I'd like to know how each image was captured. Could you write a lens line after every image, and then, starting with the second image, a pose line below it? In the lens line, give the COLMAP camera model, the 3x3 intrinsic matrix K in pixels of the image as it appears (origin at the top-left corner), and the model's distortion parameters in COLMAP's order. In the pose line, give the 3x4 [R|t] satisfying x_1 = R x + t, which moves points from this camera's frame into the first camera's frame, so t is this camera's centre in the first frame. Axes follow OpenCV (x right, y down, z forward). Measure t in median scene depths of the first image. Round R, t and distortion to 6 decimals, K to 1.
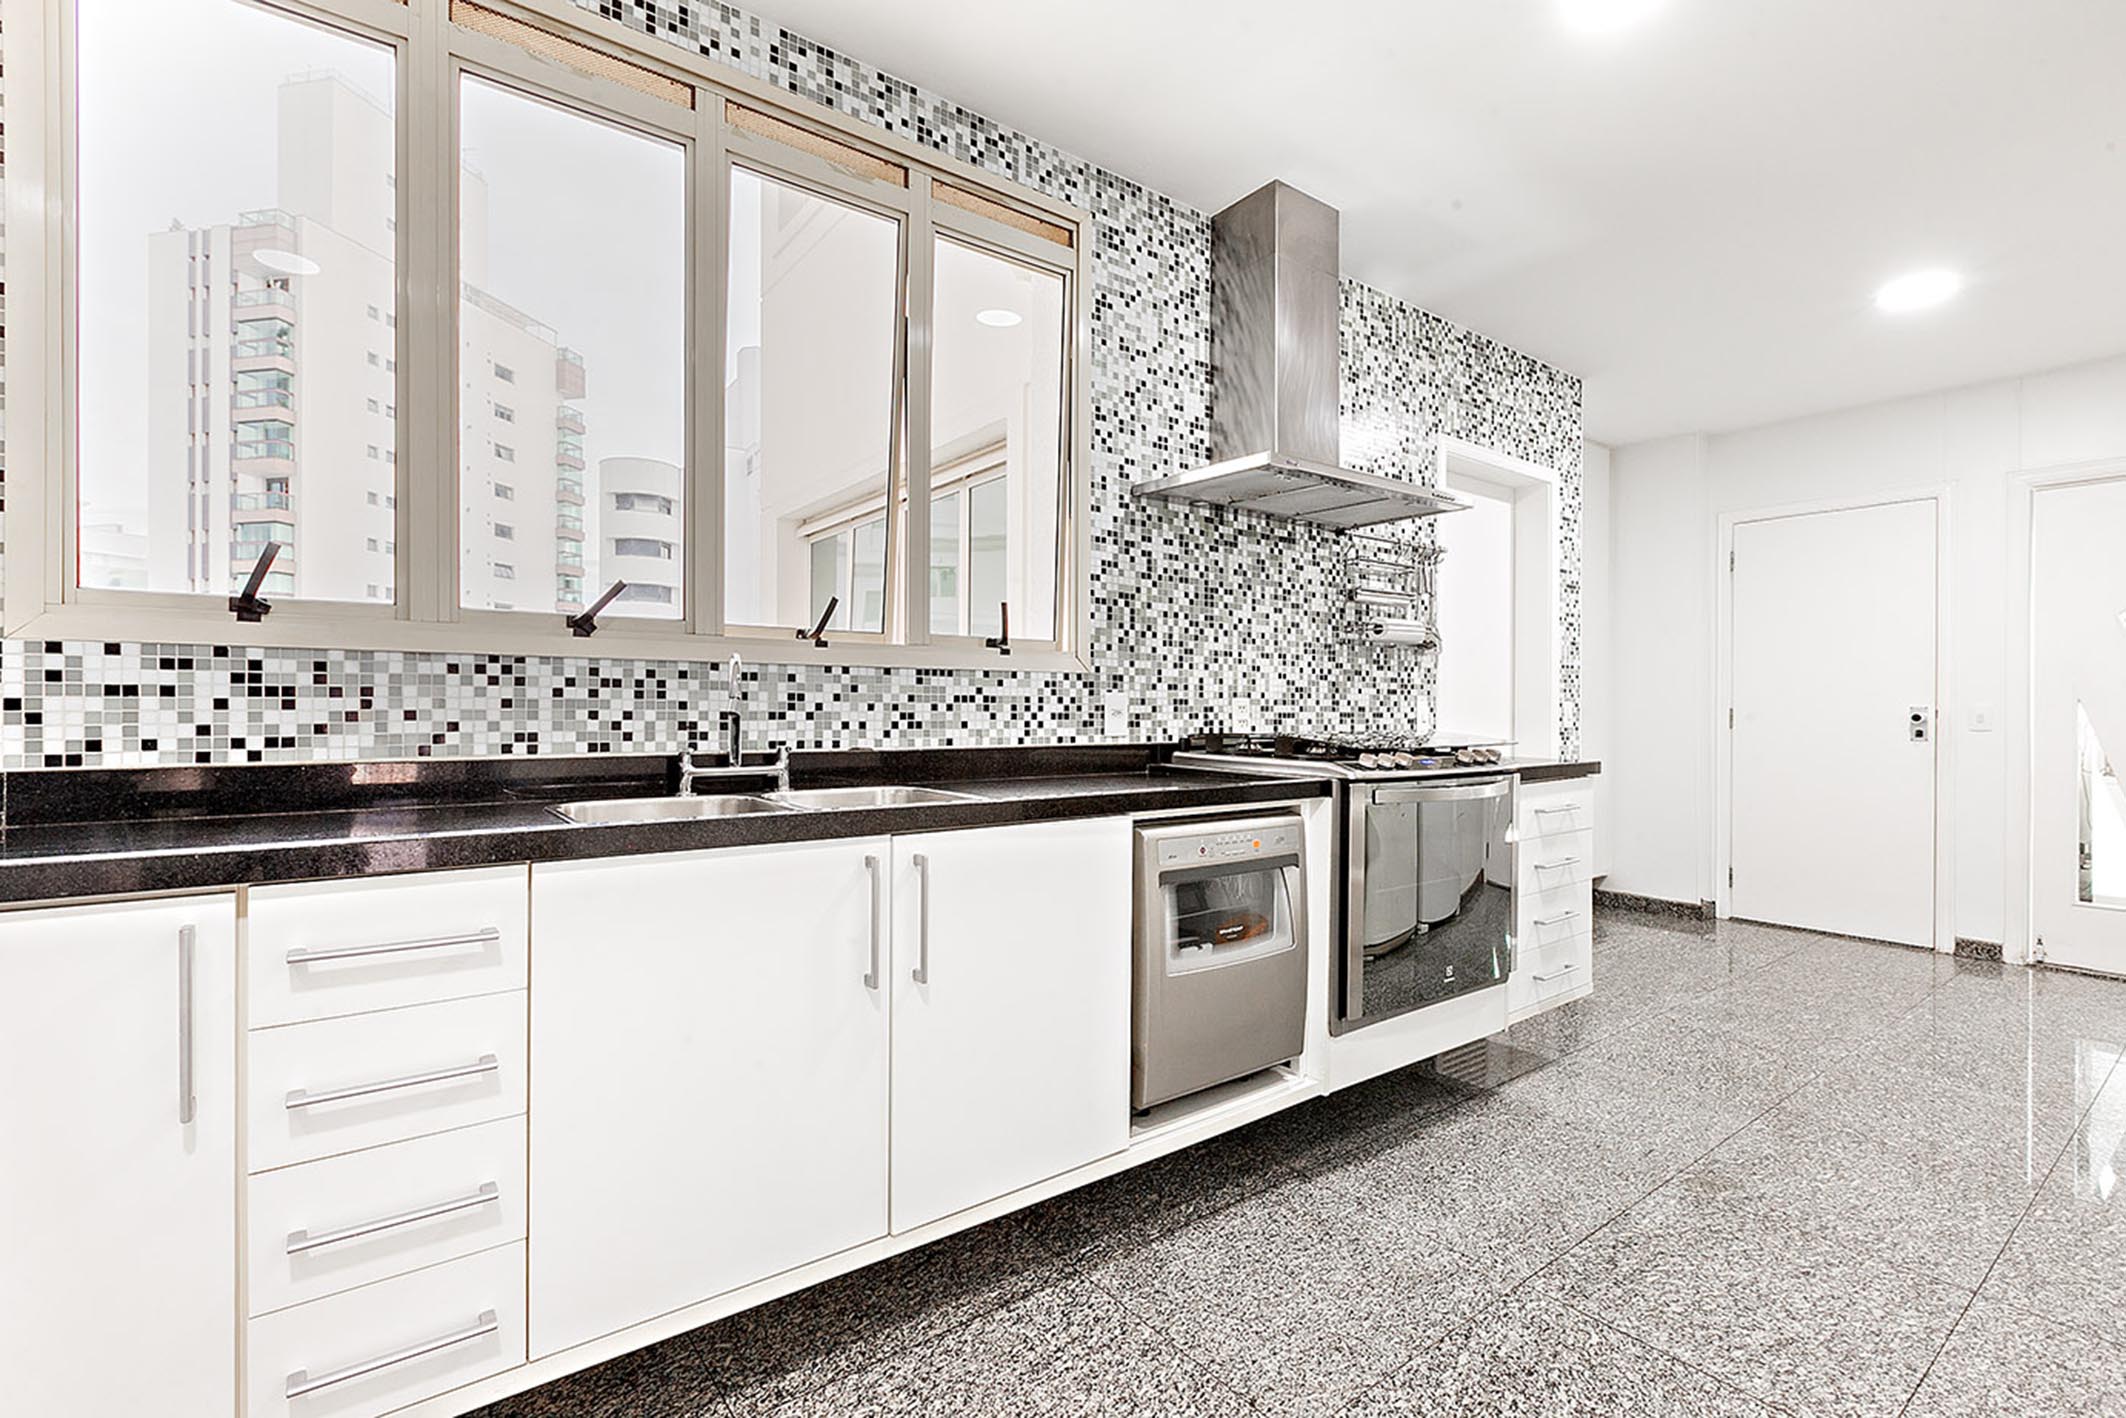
lens RADIAL K [[954.1, 0, 1058.6], [0, 954.1, 707.4], [0, 0, 1]] dist [0.002263, -0.000321]
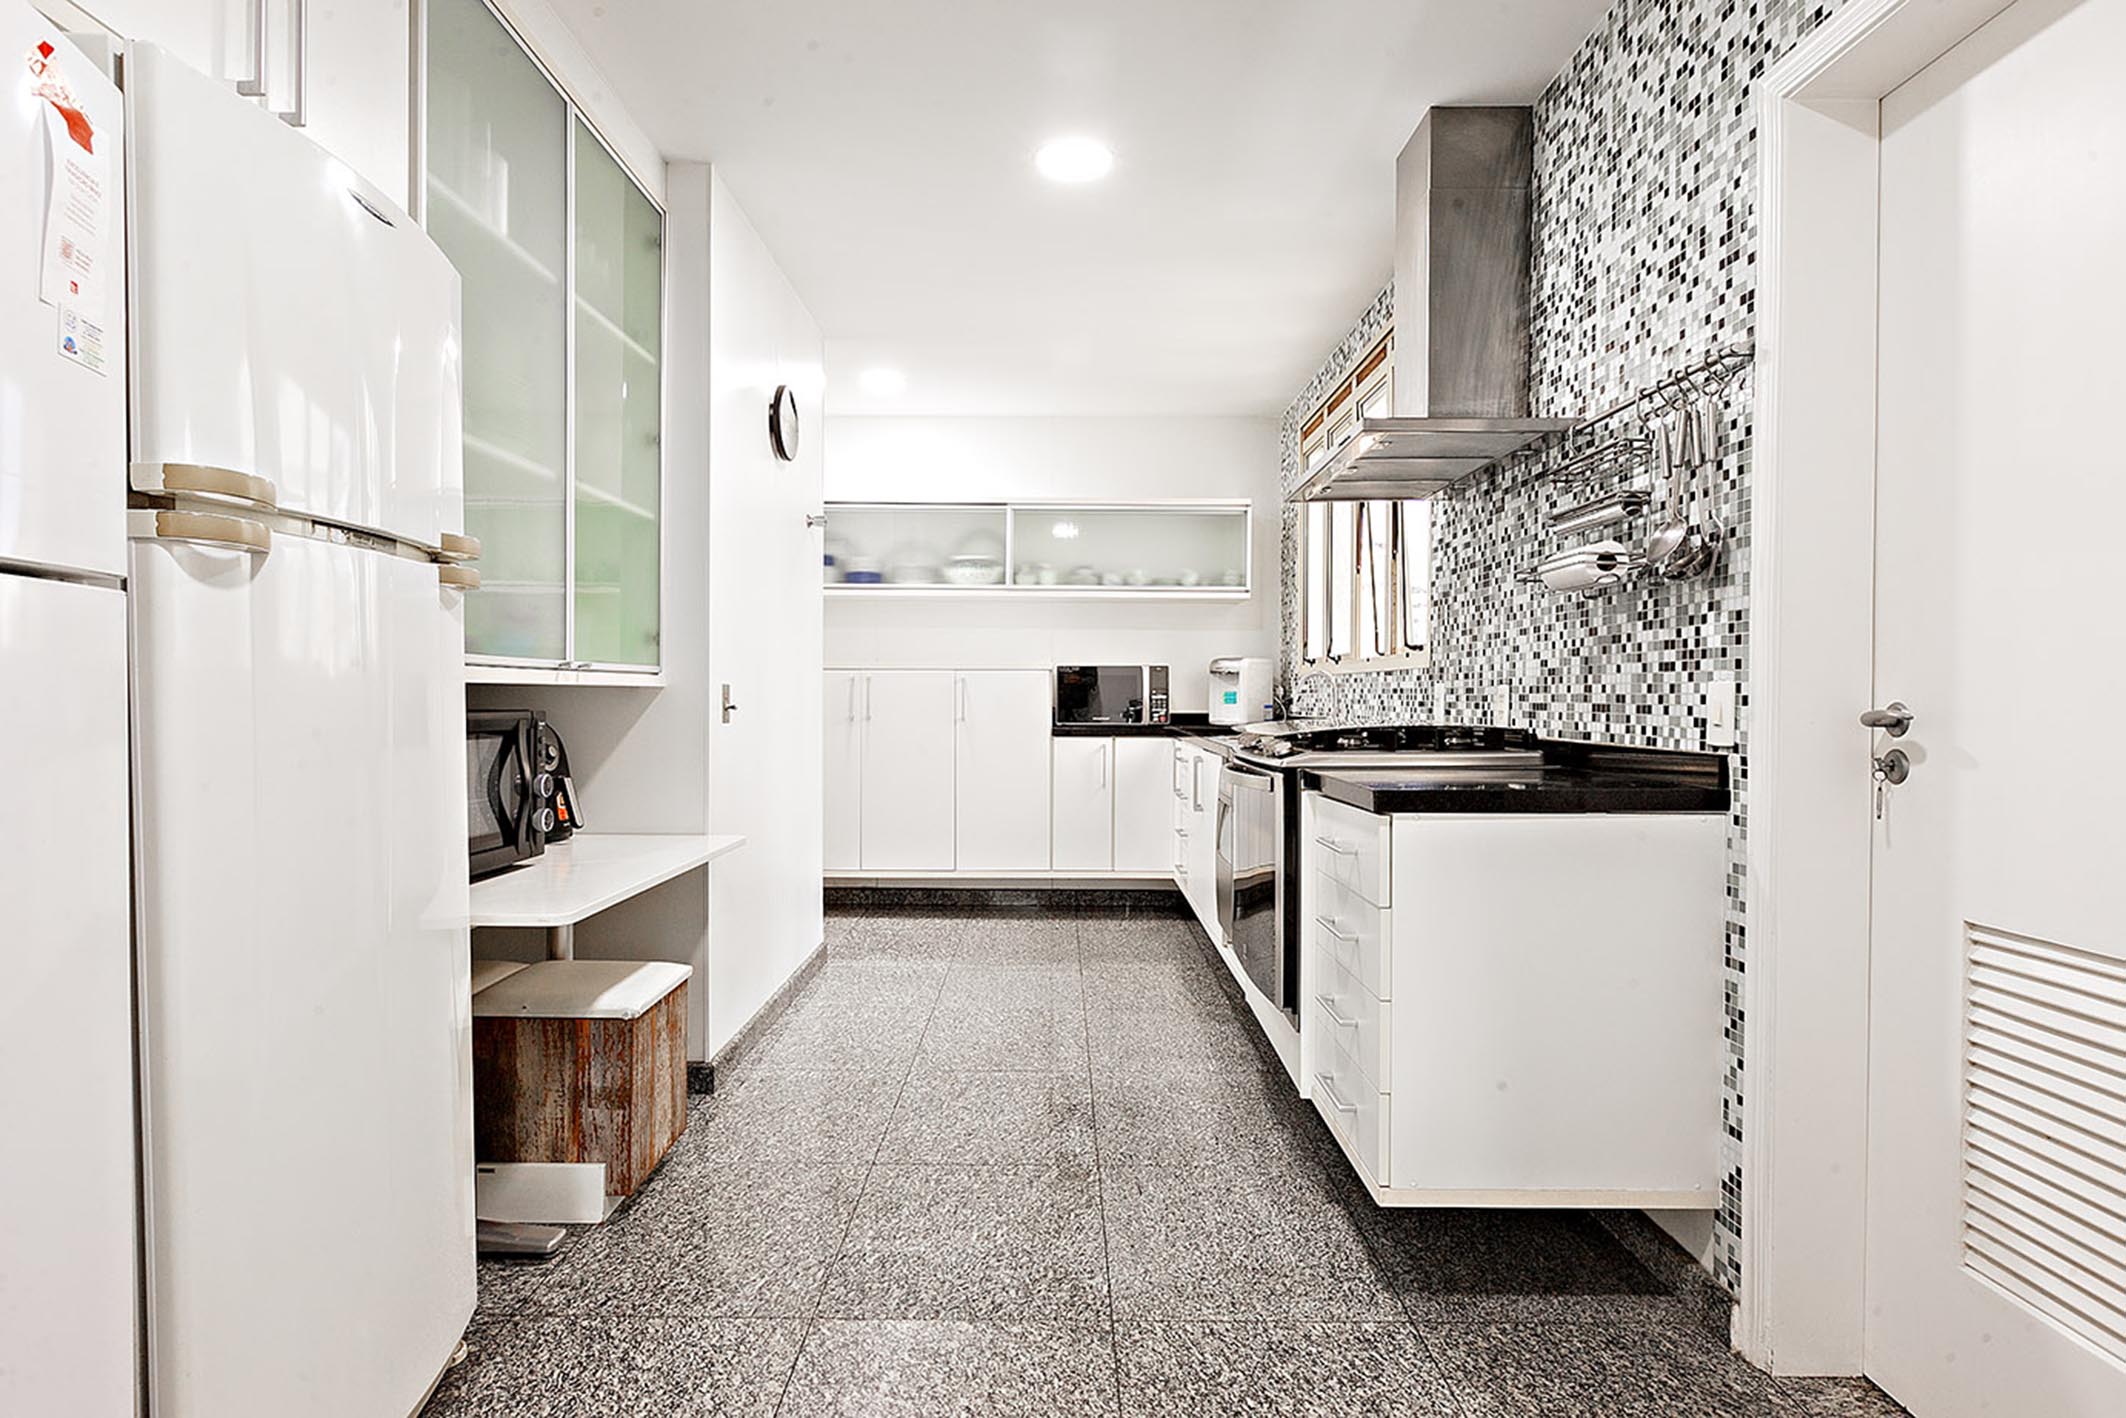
lens RADIAL K [[1204.7, 0, 1061.2], [0, 1204.7, 709.0], [0, 0, 1]] dist [-0.001162, -0.000406]
pose [[-0.603885, -0.000149, -0.797072, 1.232465], [-0.010569, 0.999914, 0.007821, 0.006790], [0.797002, 0.013147, -0.603834, 1.276151]]
